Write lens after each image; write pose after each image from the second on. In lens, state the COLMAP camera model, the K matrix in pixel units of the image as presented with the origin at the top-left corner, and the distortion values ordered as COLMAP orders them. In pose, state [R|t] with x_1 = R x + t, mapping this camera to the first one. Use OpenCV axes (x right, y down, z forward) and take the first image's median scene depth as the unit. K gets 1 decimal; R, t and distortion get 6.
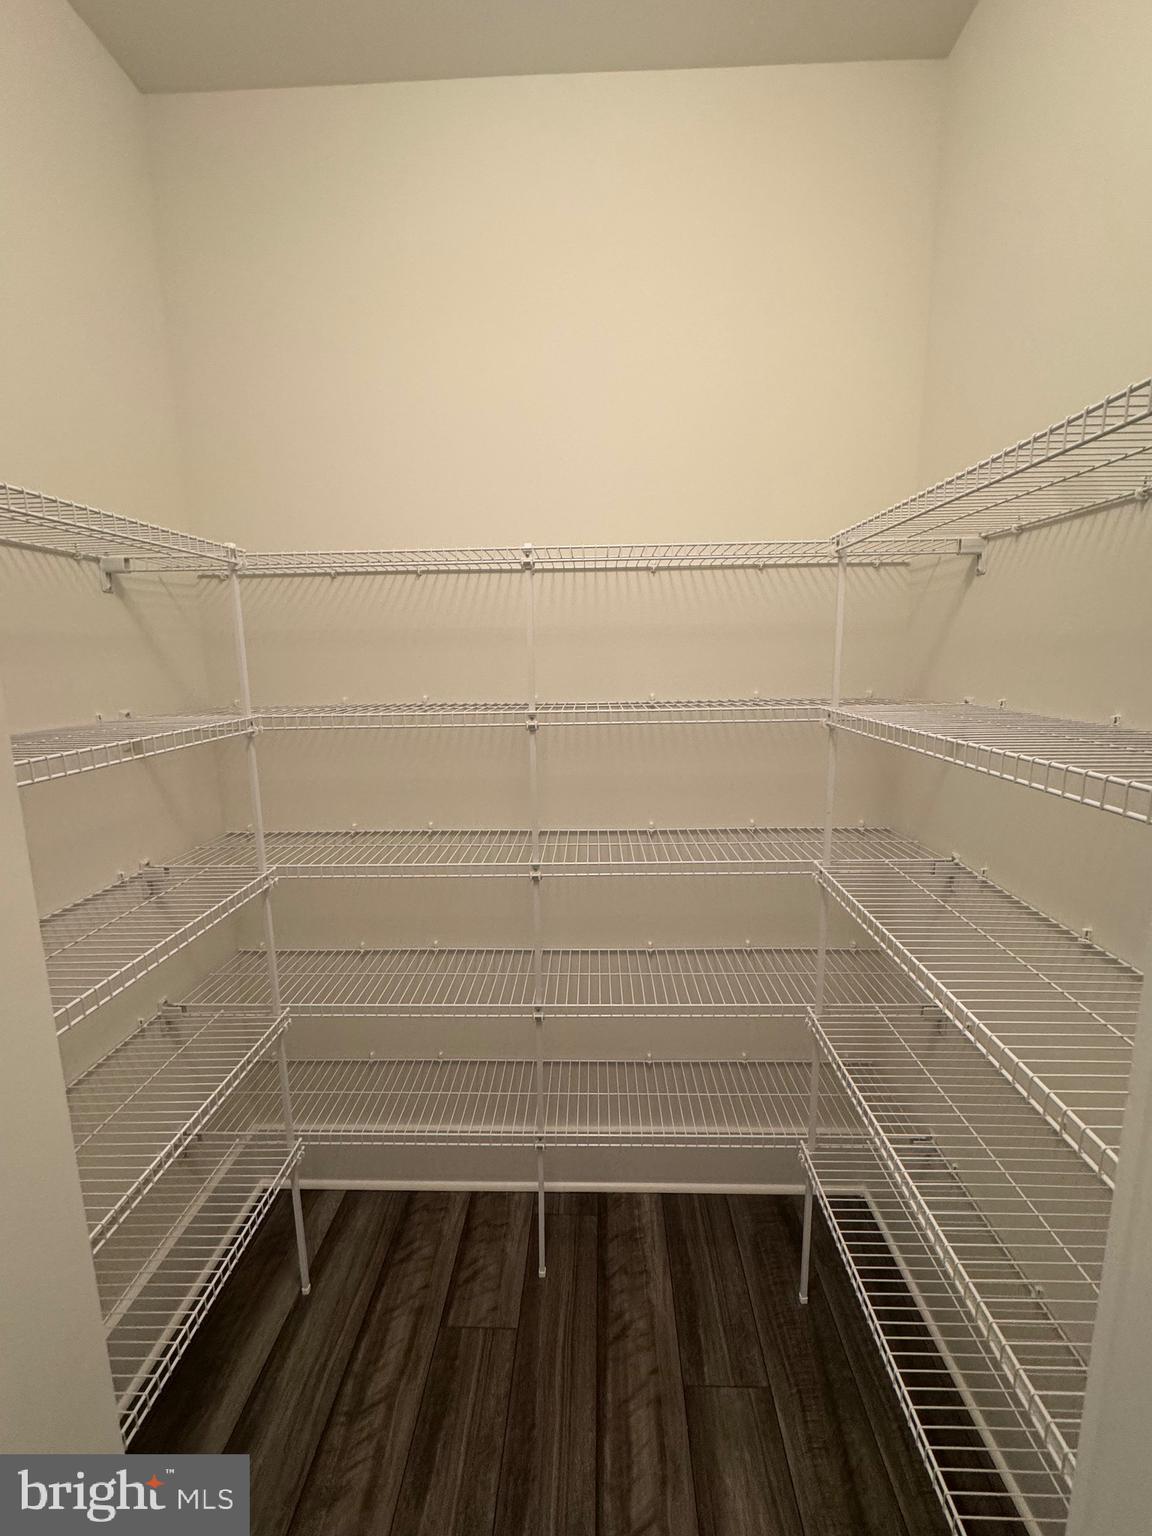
lens RADIAL K [[669.4, 0, 581.5], [0, 669.4, 769.4], [0, 0, 1]] dist [-0.008141, 0.000644]
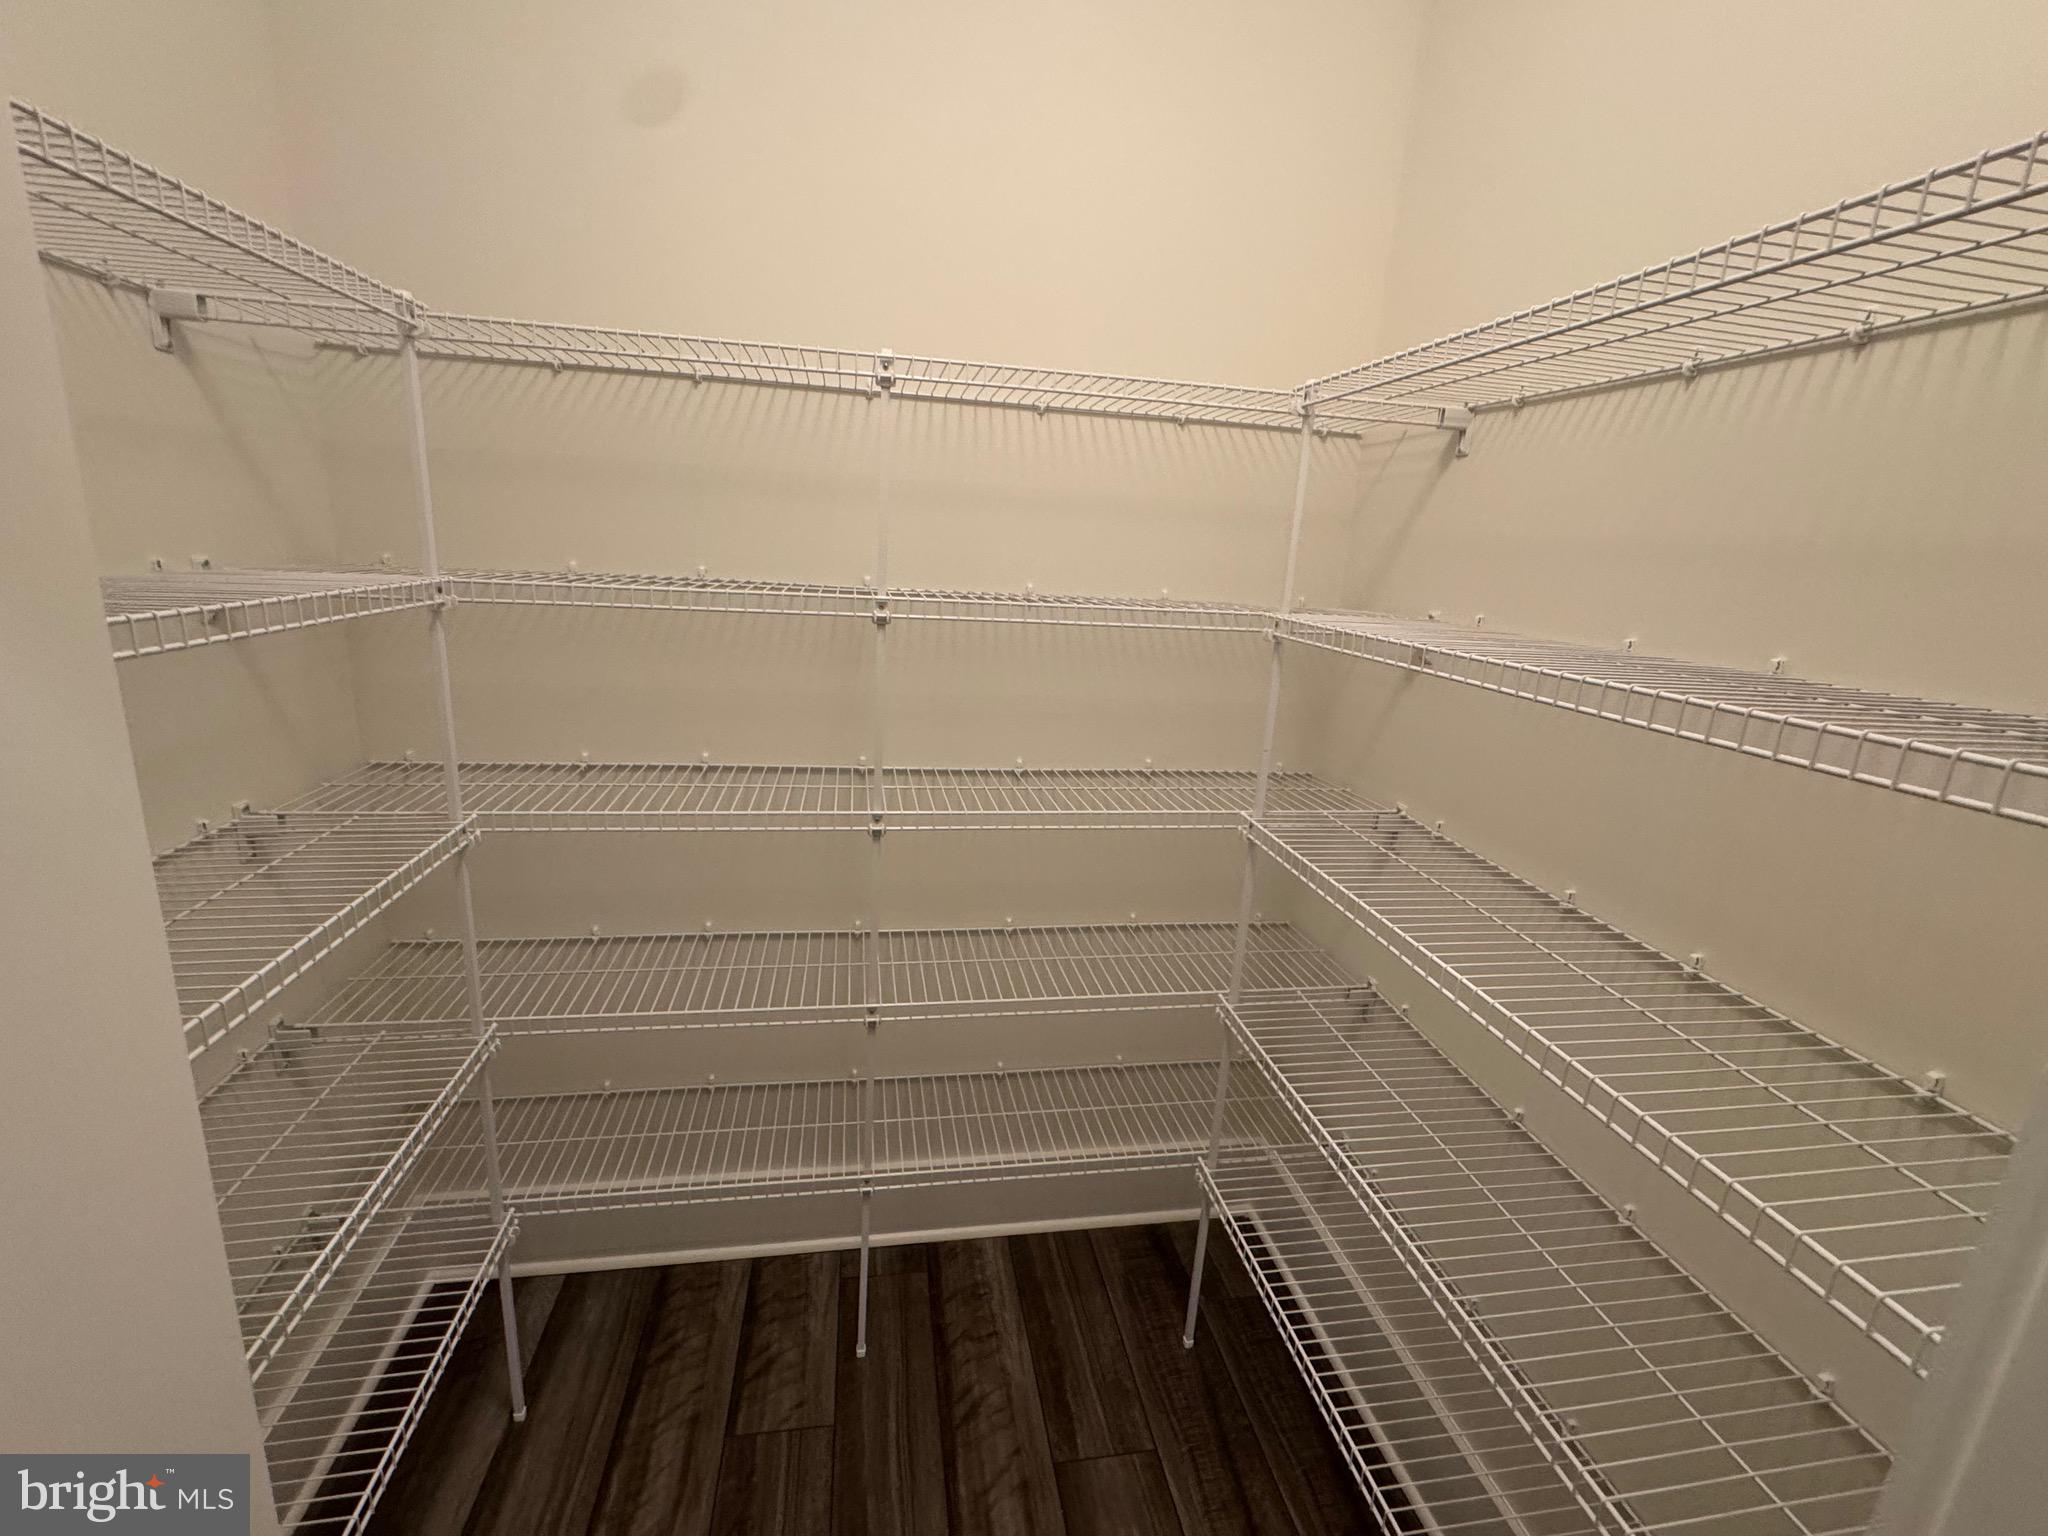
lens RADIAL K [[892.5, 0, 1028.0], [0, 892.5, 771.7], [0, 0, 1]] dist [-0.008141, 0.000644]
pose [[0.976217, 0.017818, 0.216062, -0.116504], [-0.035541, 0.996287, 0.078422, 0.016324], [-0.213862, -0.084236, 0.973225, 0.037013]]
